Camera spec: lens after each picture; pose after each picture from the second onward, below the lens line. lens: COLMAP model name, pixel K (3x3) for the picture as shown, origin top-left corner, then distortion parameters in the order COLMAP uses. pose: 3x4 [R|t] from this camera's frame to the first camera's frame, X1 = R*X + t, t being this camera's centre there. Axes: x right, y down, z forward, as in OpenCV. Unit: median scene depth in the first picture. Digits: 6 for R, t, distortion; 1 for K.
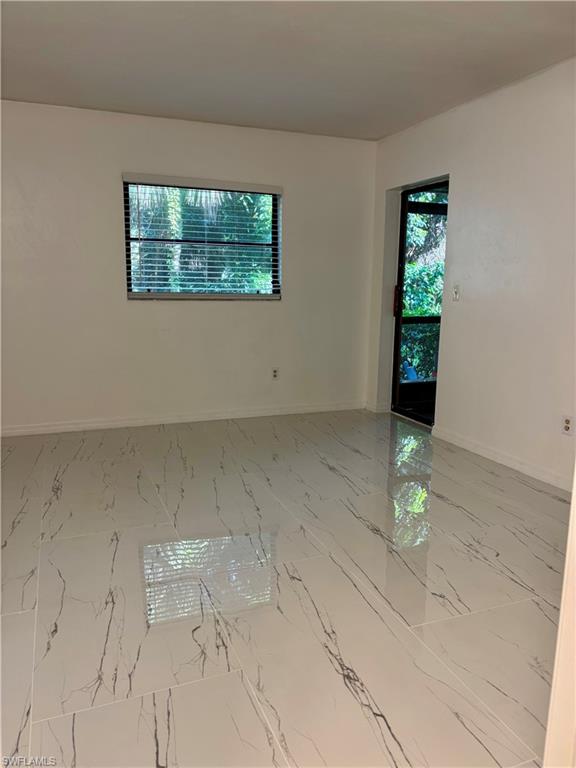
lens RADIAL K [[573.7, 0, 287.7], [0, 573.7, 386.5], [0, 0, 1]] dist [0.034691, -0.002427]
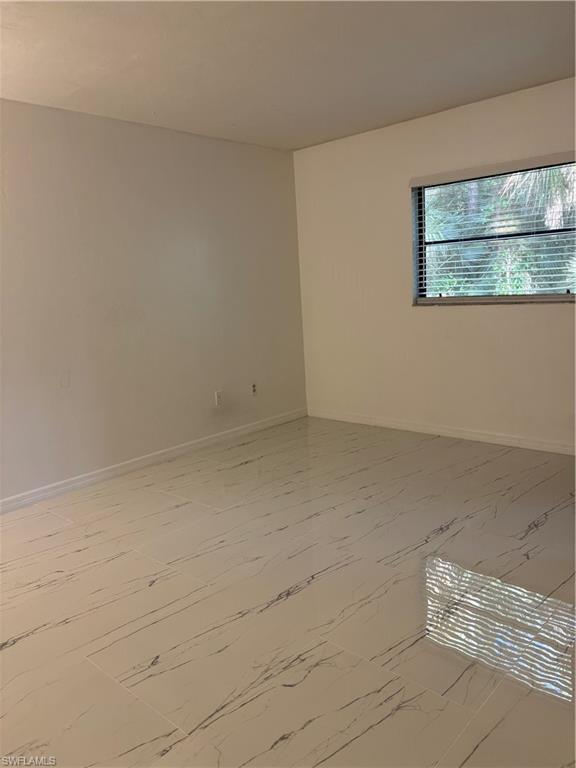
lens RADIAL K [[573.7, 0, 287.6], [0, 573.7, 382.2], [0, 0, 1]] dist [0.034691, -0.002427]
pose [[0.447385, 0.118576, -0.886446, 0.531298], [-0.098011, 0.991702, 0.083190, -0.080918], [0.888955, 0.049664, 0.455294, 0.358801]]
